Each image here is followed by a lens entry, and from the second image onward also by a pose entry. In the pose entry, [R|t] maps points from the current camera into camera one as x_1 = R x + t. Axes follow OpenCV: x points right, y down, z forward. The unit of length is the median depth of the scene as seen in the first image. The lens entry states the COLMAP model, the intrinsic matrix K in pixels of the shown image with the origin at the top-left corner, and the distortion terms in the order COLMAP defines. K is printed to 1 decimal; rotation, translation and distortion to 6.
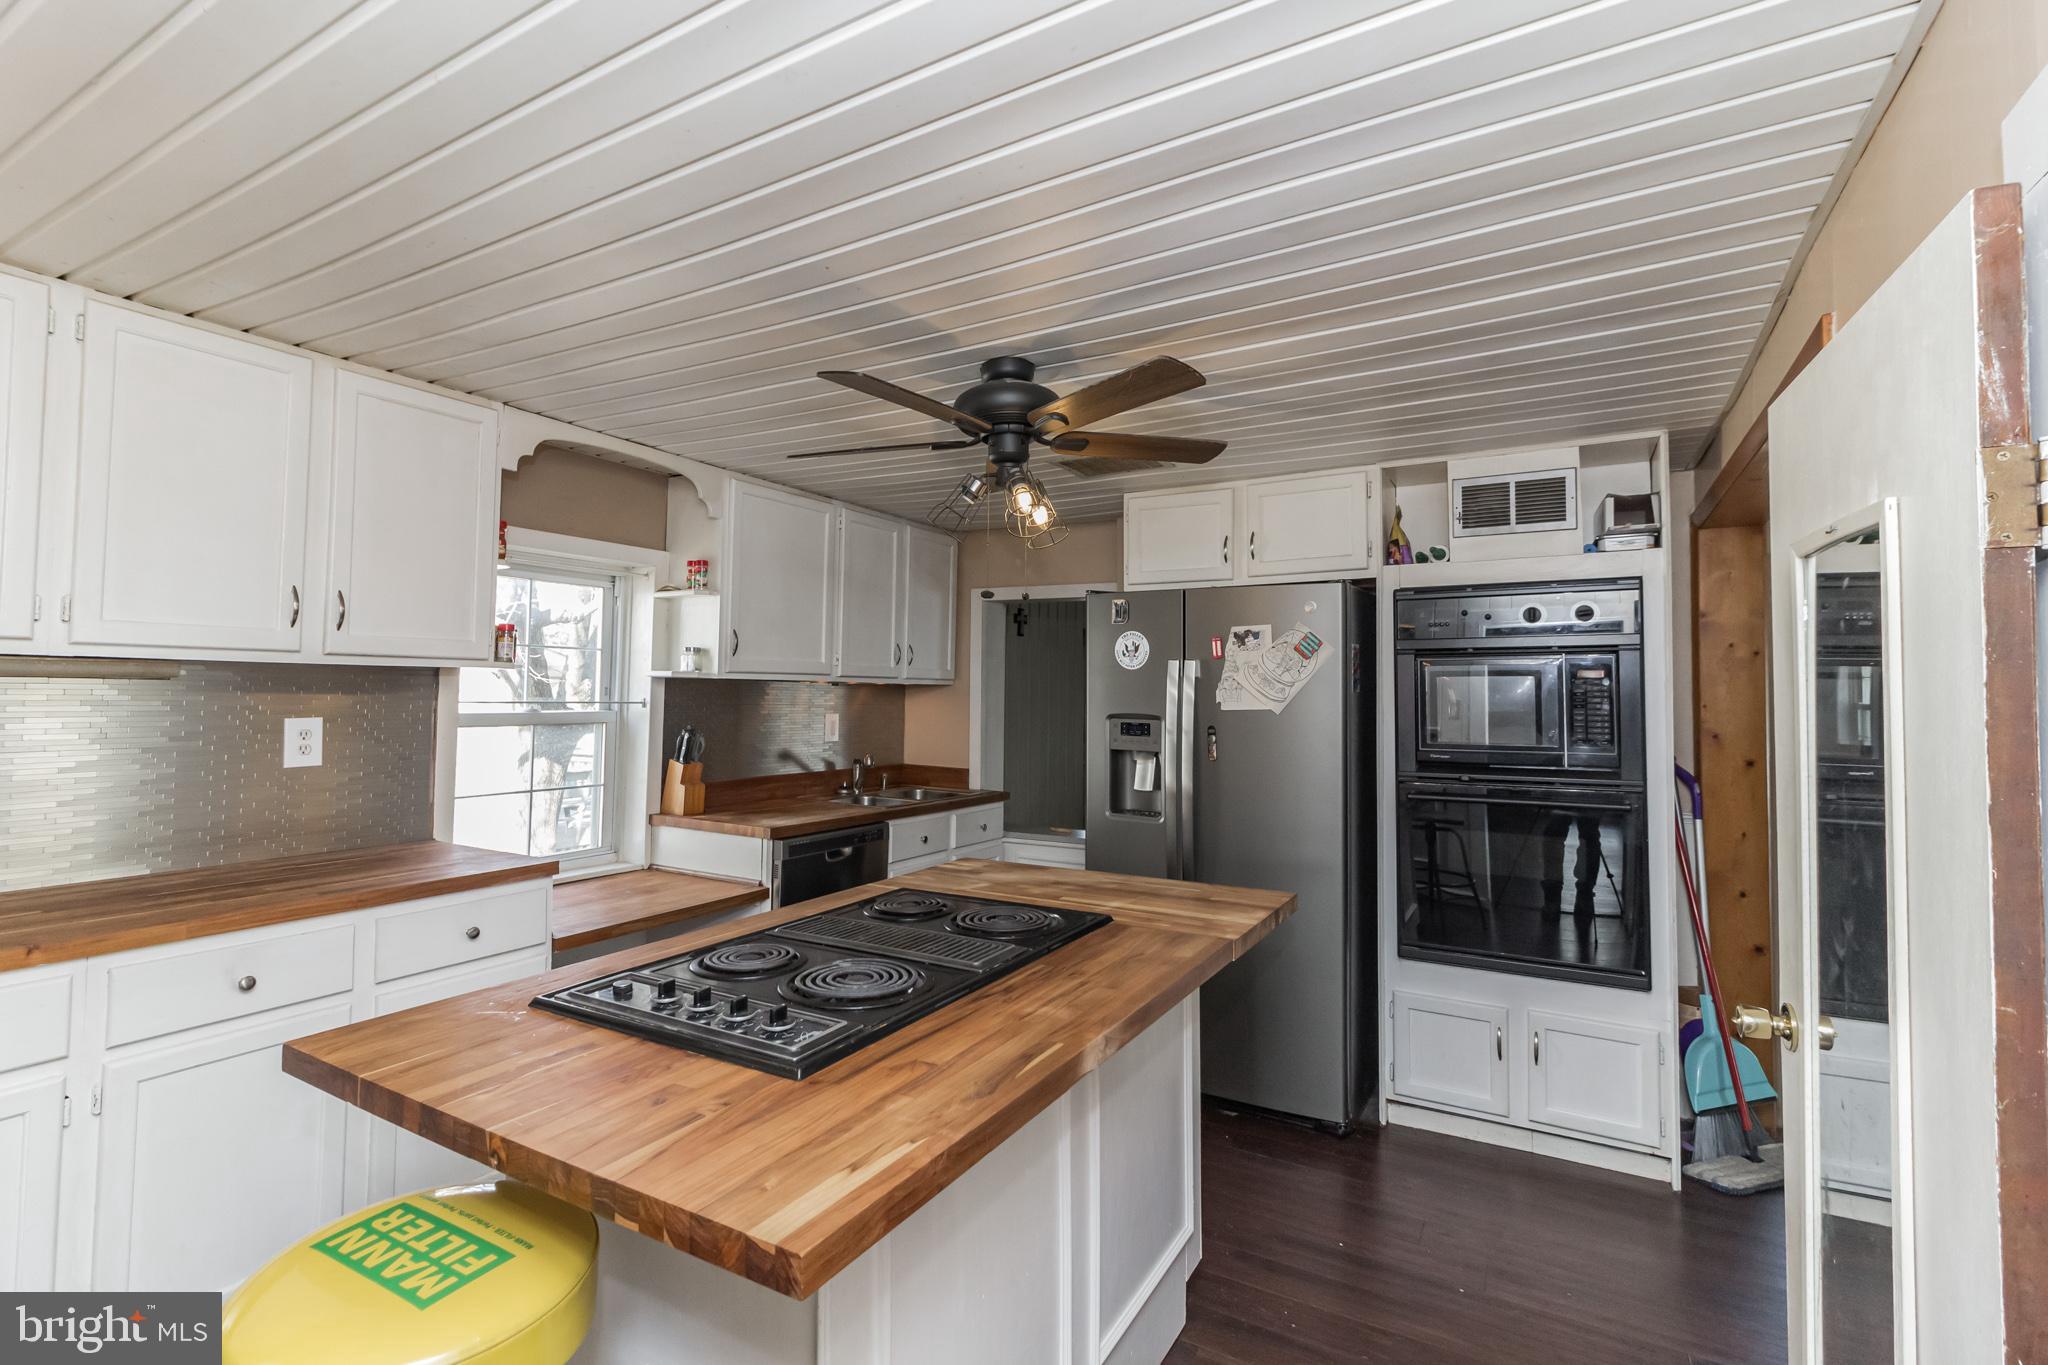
lens RADIAL K [[956.2, 0, 1024.0], [0, 956.2, 682.5], [0, 0, 1]] dist [0.001093, 0.000094]
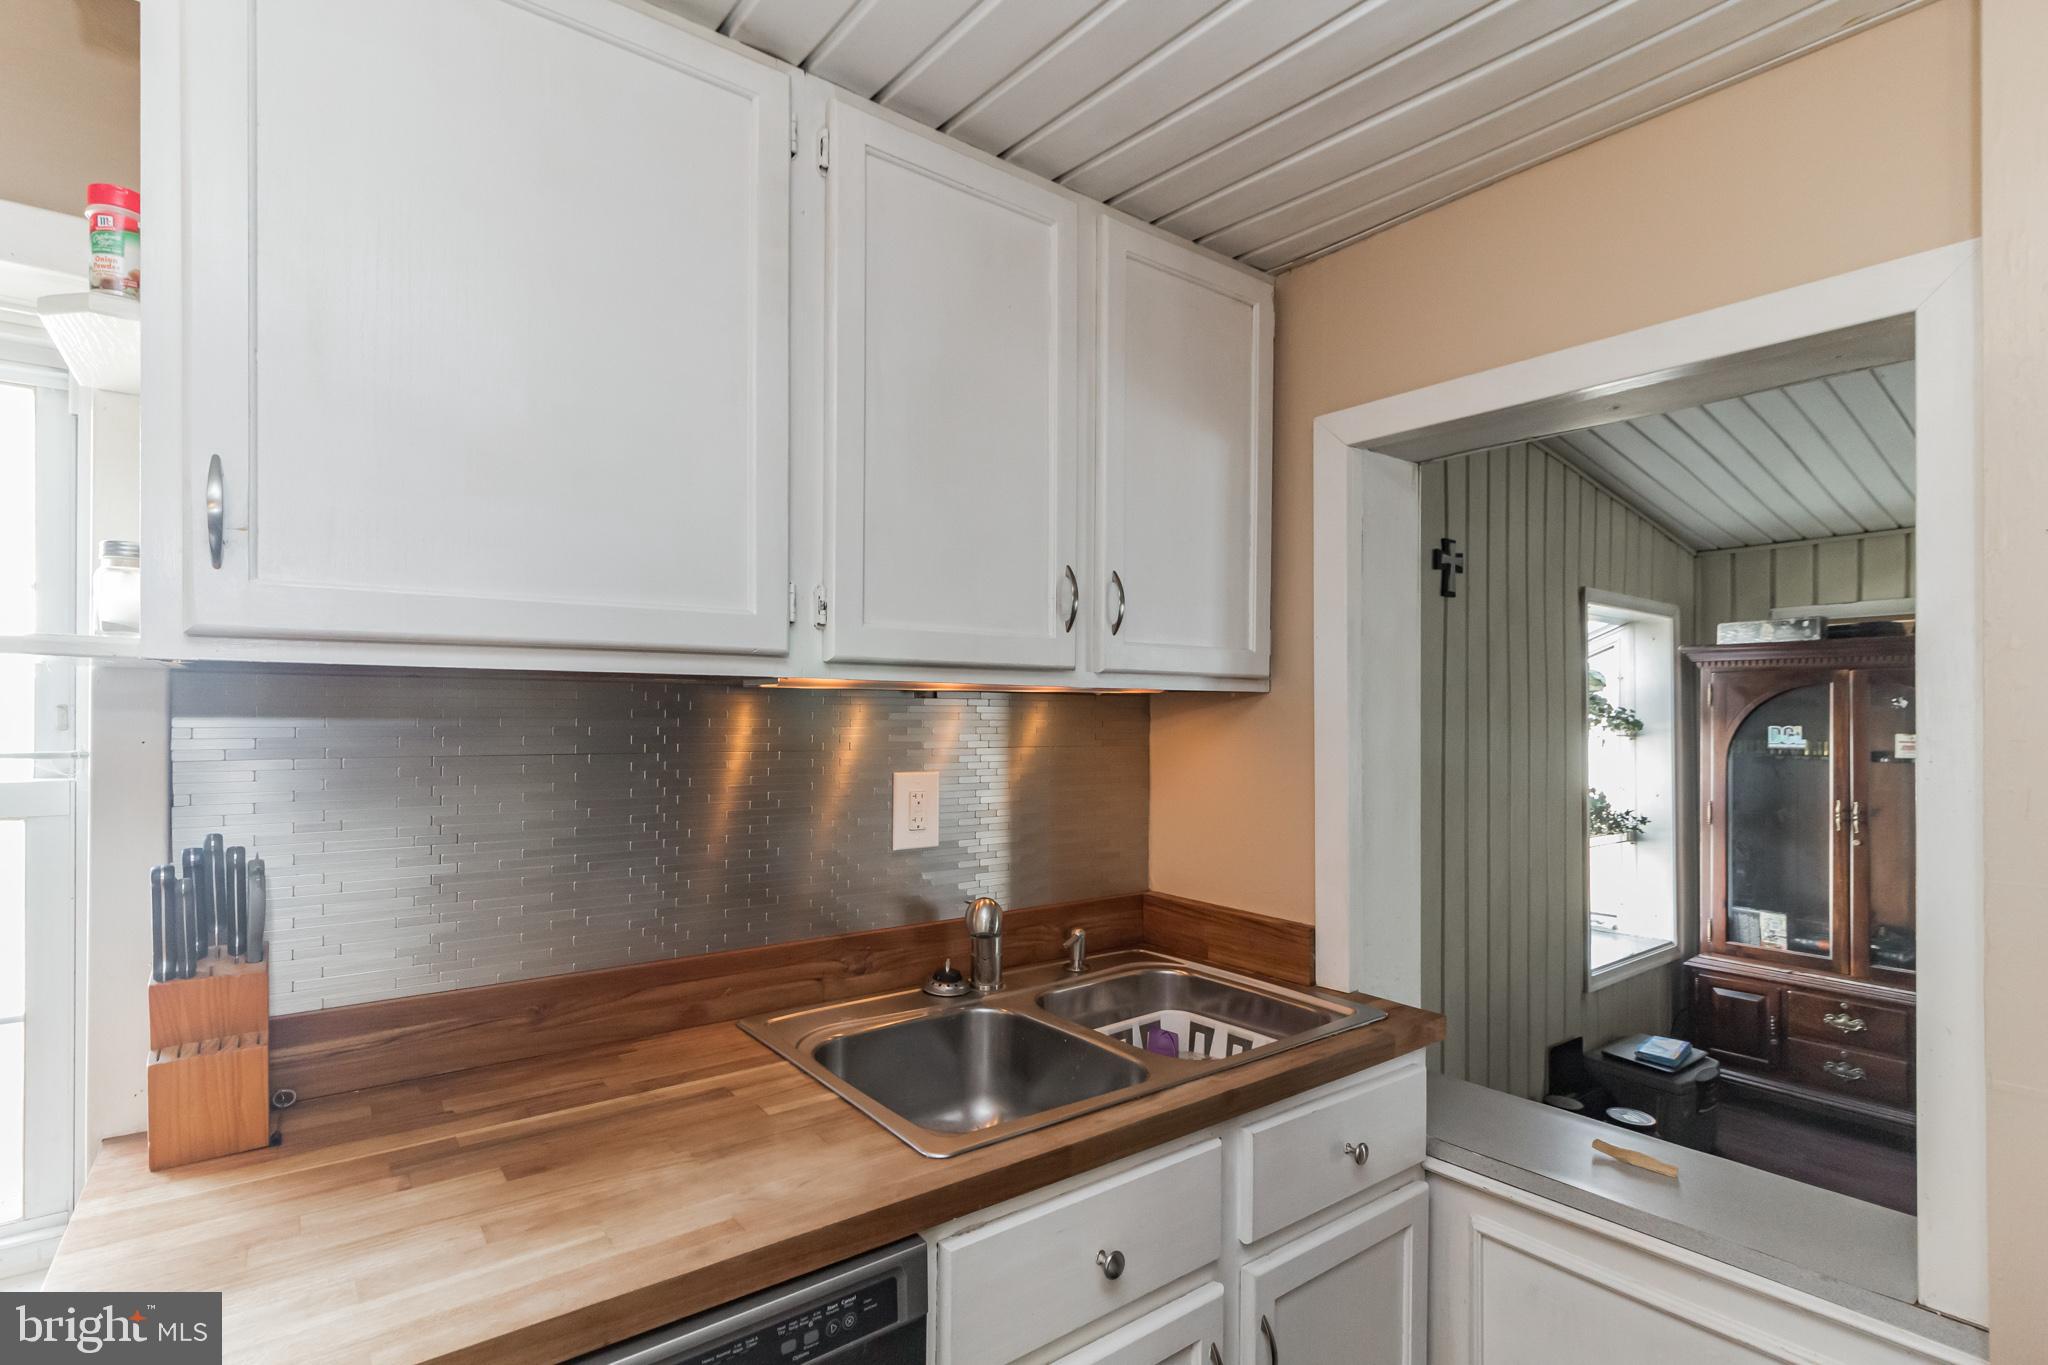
lens RADIAL K [[1033.7, 0, 950.7], [0, 1033.7, 709.0], [0, 0, 1]] dist [0.002372, 0.000285]
pose [[0.909500, -0.001837, -0.415699, -0.030588], [0.004110, 0.999981, 0.004575, 0.008330], [0.415683, -0.005869, 0.909491, 0.892988]]
